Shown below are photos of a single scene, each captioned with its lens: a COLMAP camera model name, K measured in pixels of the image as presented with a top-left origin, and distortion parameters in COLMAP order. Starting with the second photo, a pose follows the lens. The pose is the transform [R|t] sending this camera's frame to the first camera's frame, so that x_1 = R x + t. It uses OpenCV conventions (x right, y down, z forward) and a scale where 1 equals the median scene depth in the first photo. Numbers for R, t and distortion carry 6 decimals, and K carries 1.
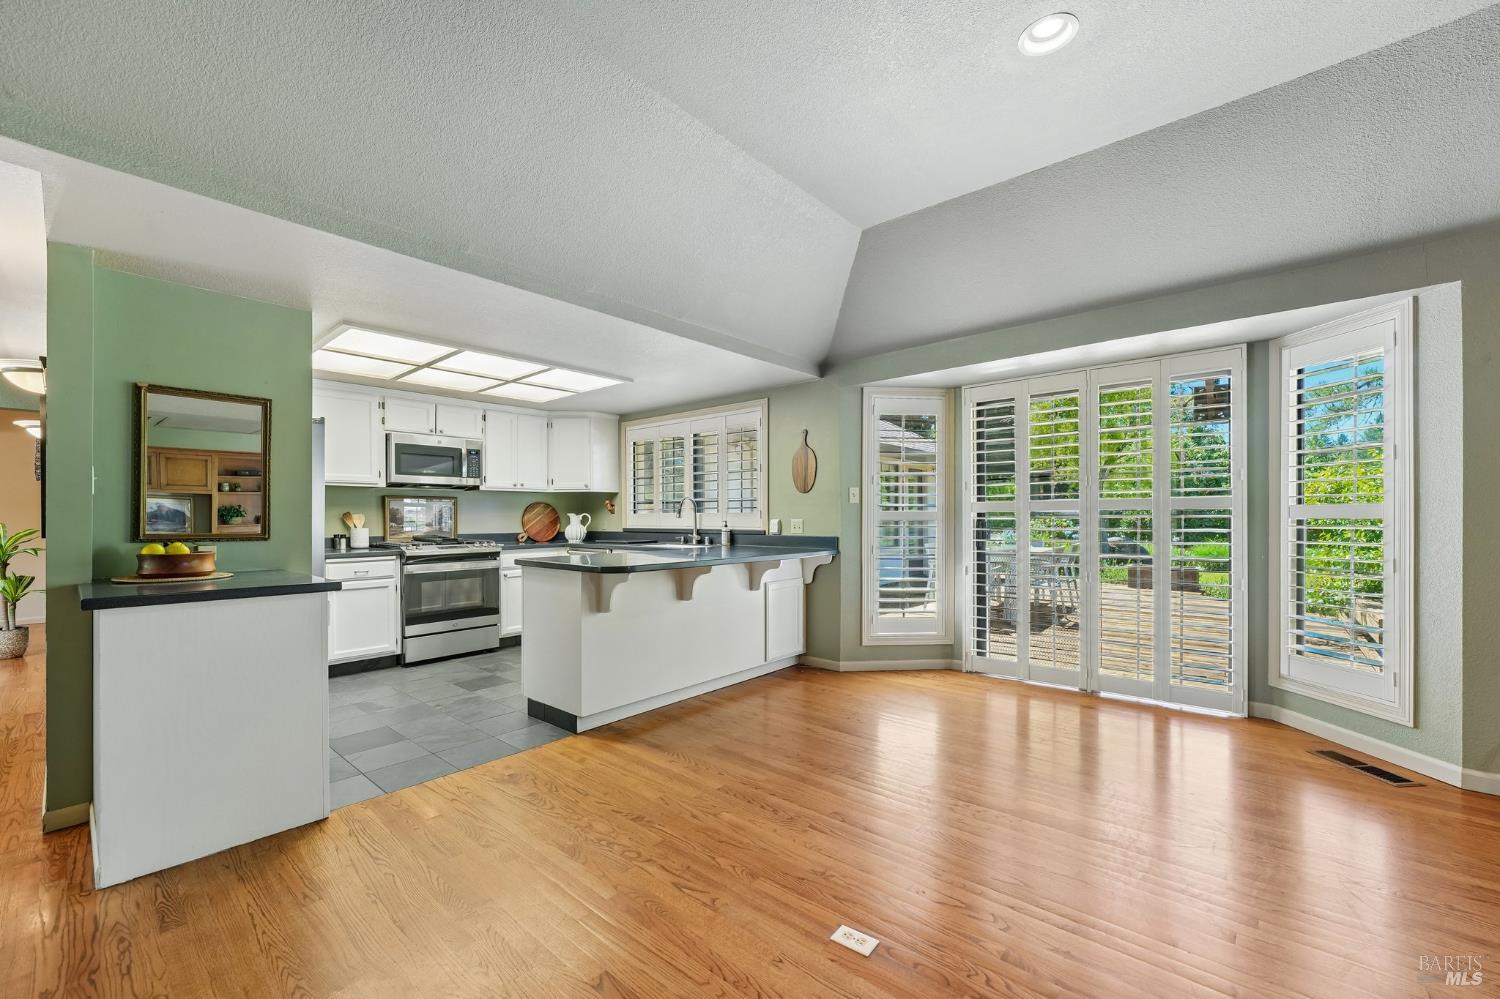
lens RADIAL K [[596.2, 0, 751.5], [0, 596.2, 516.8], [0, 0, 1]] dist [-0.014312, 0.002977]
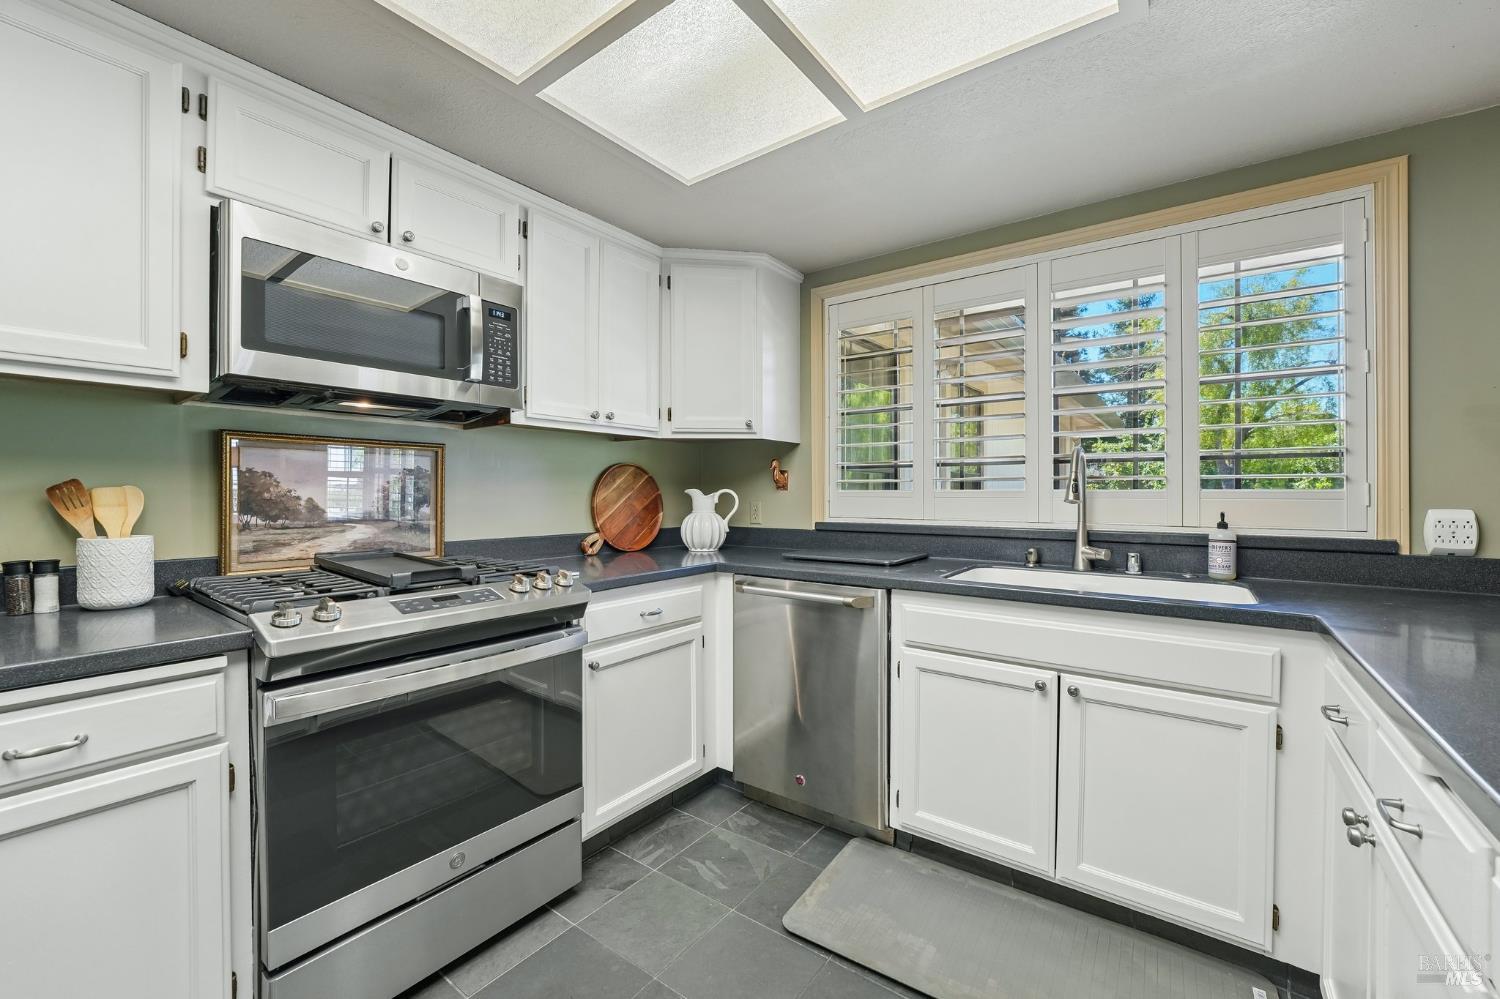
lens RADIAL K [[596.2, 0, 746.1], [0, 596.2, 496.5], [0, 0, 1]] dist [-0.014312, 0.002977]
pose [[0.998016, 0.004789, 0.062785, -0.358161], [-0.005084, 0.999977, 0.004544, -0.002813], [-0.062762, -0.004854, 0.998017, 0.666298]]
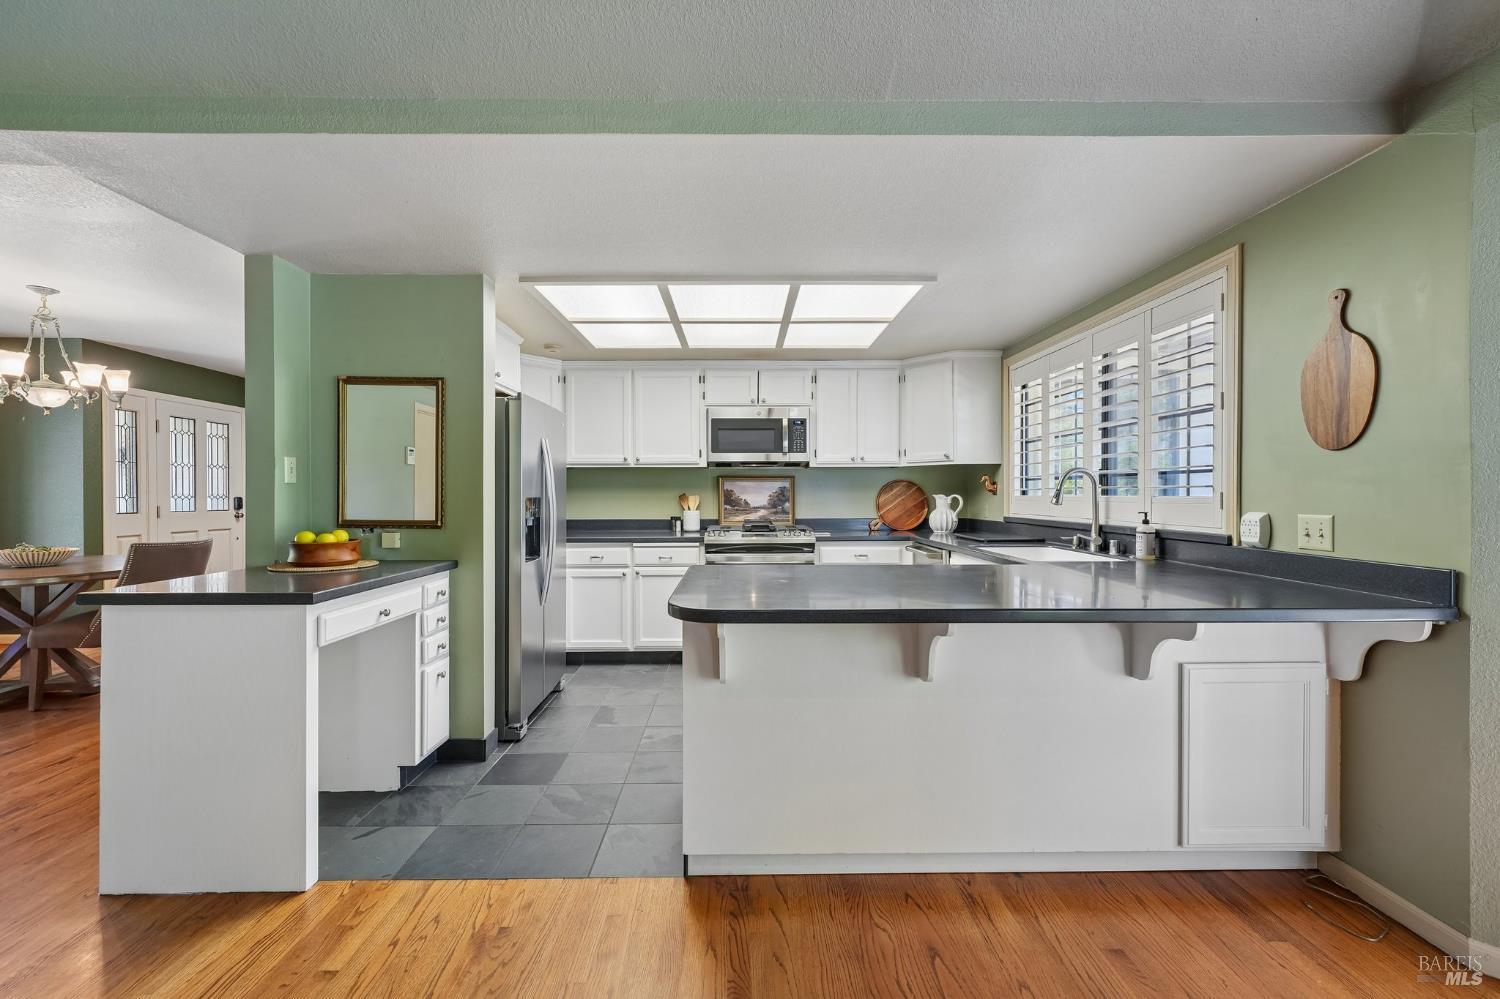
lens RADIAL K [[596.2, 0, 739.9], [0, 596.2, 497.5], [0, 0, 1]] dist [-0.014312, 0.002977]
pose [[0.656161, 0.007422, -0.754584, 0.113331], [-0.000877, 0.999958, 0.009073, -0.010150], [0.754620, -0.005292, 0.656140, 0.407688]]
